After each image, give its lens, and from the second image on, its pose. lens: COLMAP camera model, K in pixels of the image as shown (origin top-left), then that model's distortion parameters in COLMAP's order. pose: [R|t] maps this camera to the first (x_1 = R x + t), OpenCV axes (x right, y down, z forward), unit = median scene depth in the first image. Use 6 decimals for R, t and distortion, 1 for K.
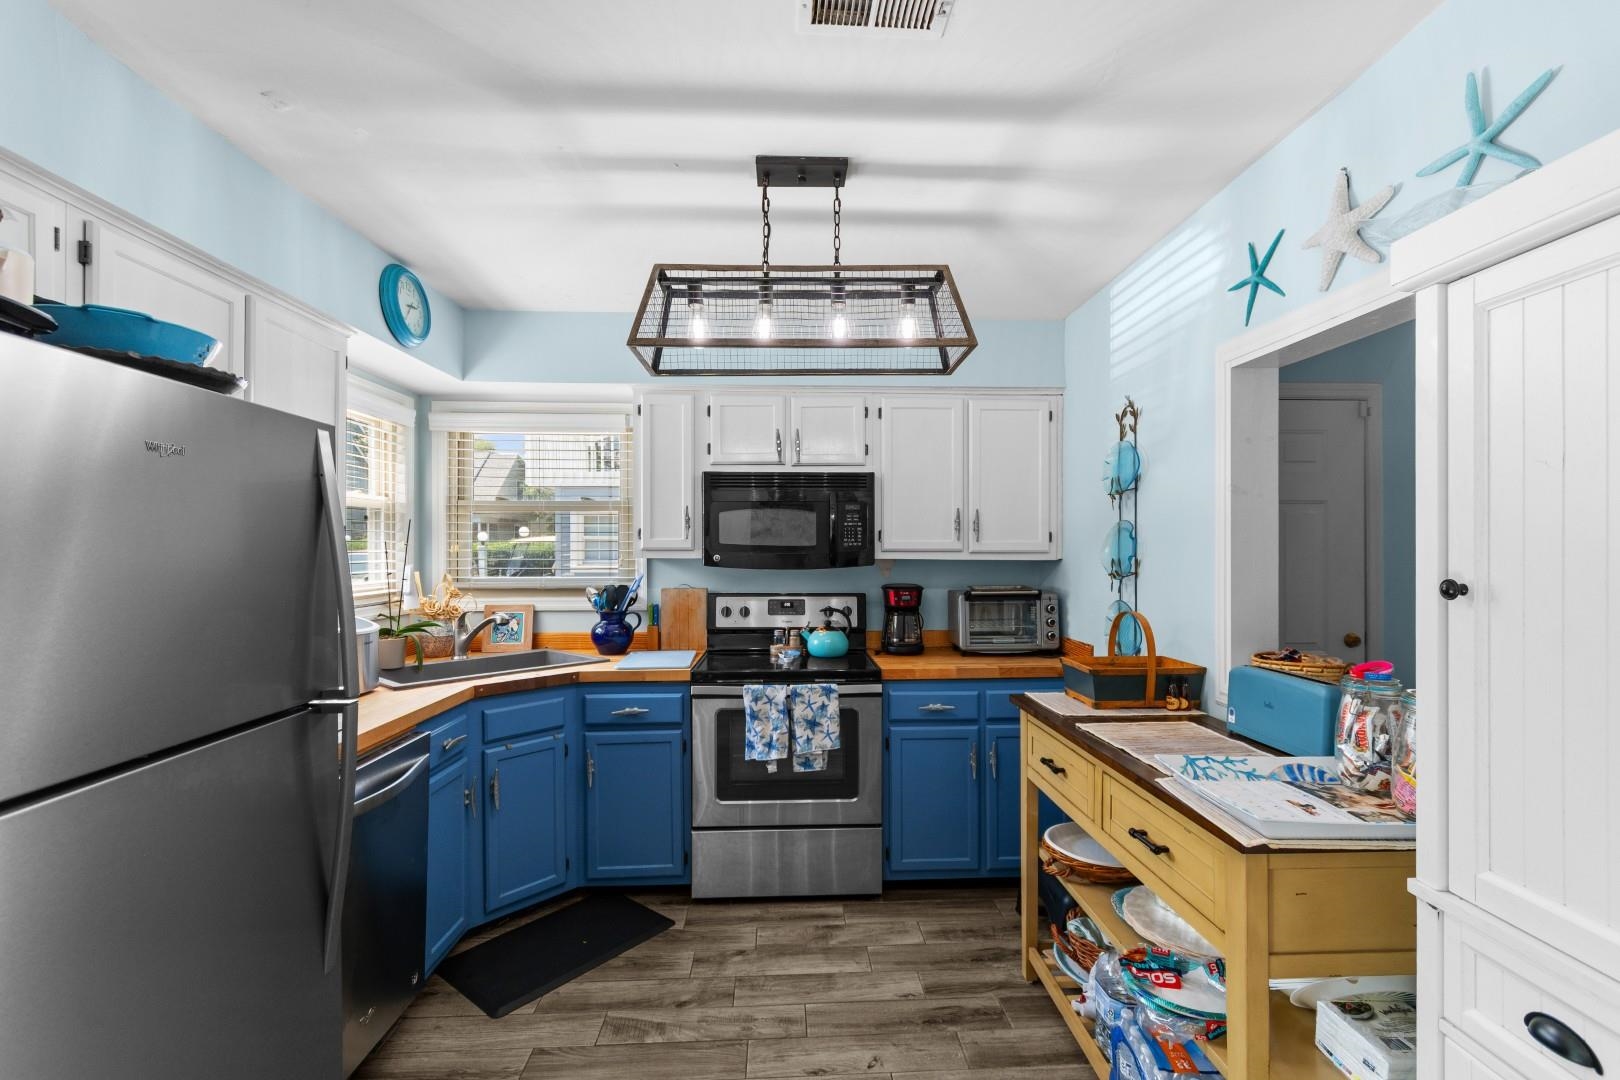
lens RADIAL K [[723.6, 0, 827.0], [0, 723.6, 546.3], [0, 0, 1]] dist [0.004416, -0.002059]
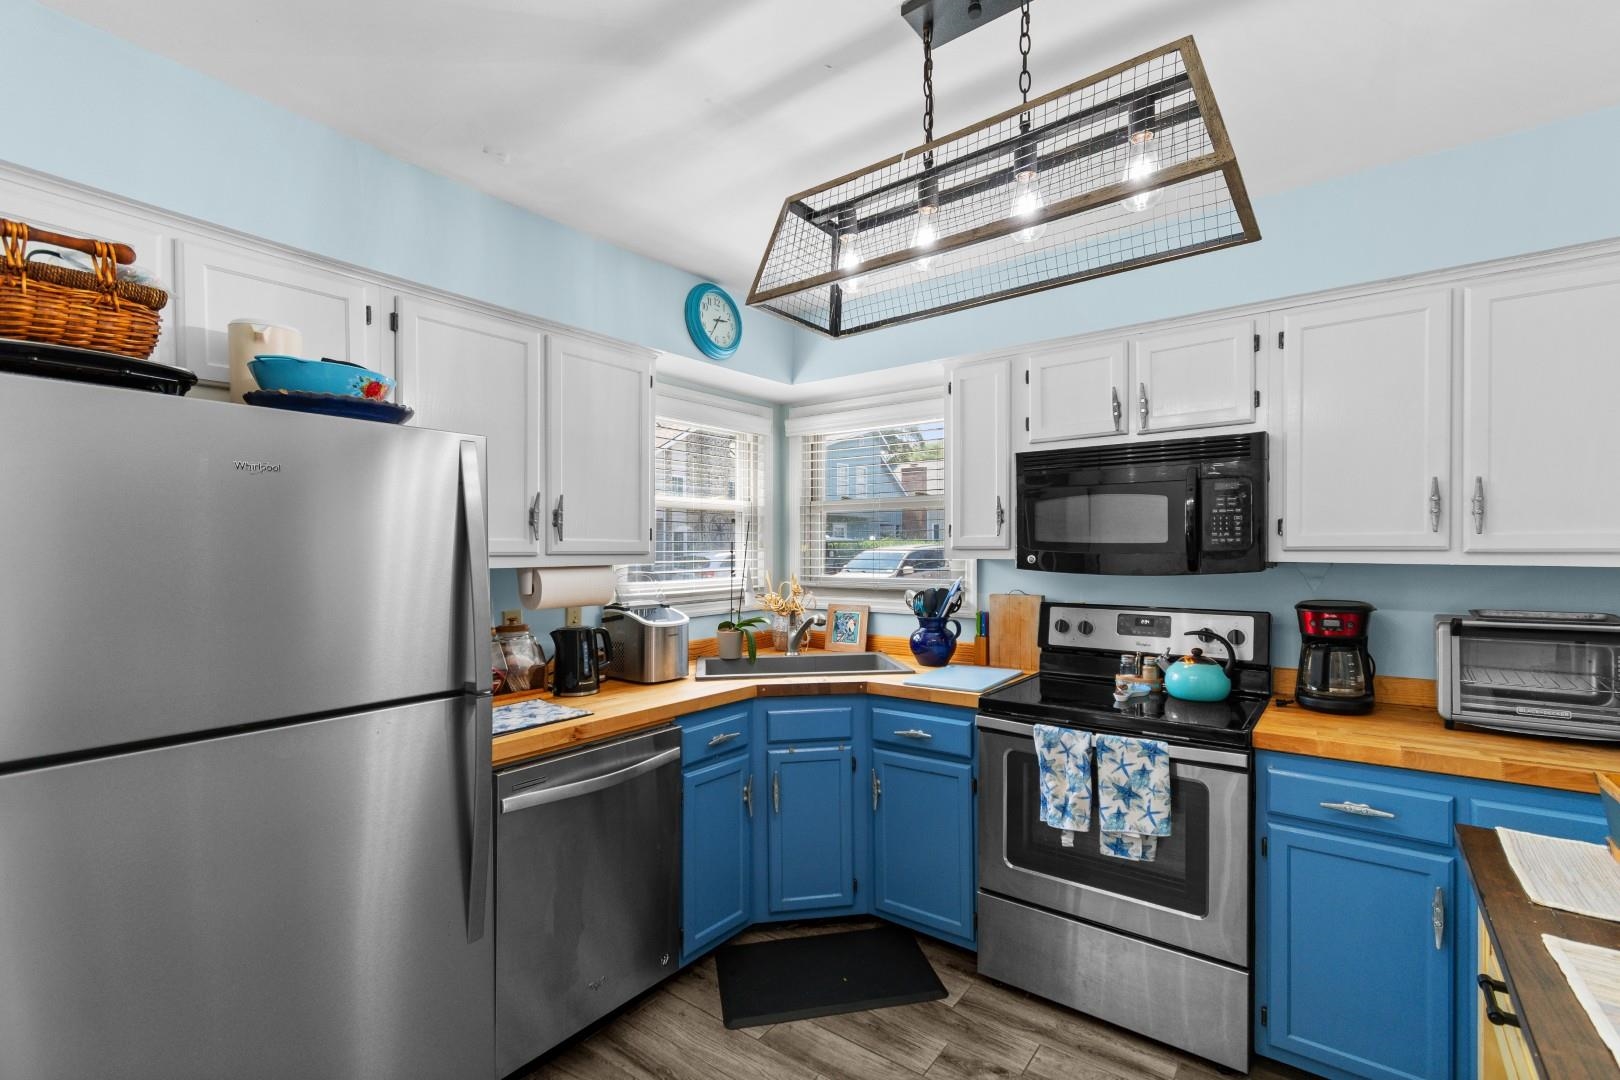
lens RADIAL K [[723.6, 0, 820.1], [0, 723.6, 553.8], [0, 0, 1]] dist [0.004416, -0.002059]
pose [[0.765097, 0.001881, -0.643912, 0.208477], [0.006644, 0.999919, 0.010816, -0.000072], [0.643881, -0.012554, 0.765023, 0.264121]]
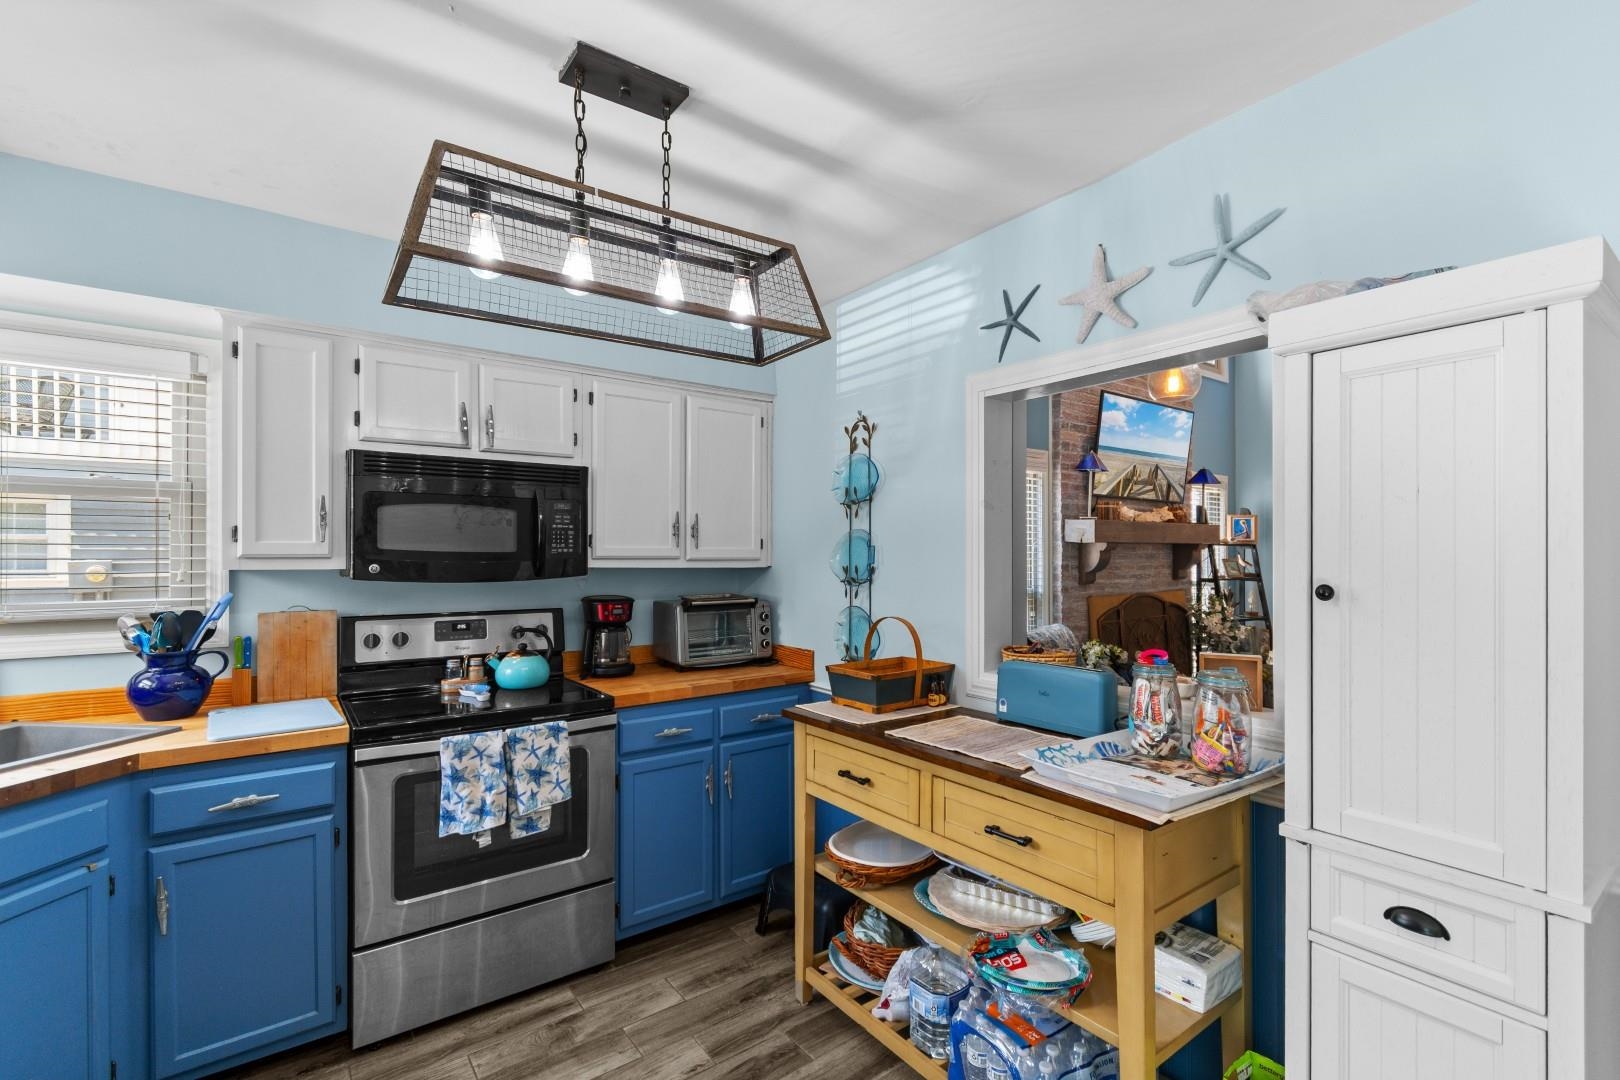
lens RADIAL K [[723.6, 0, 828.6], [0, 723.6, 548.8], [0, 0, 1]] dist [0.004416, -0.002059]
pose [[0.827189, 0.005697, 0.561894, -0.206536], [-0.003957, 0.999983, -0.004313, -0.002969], [-0.561909, 0.001344, 0.827198, 0.152787]]
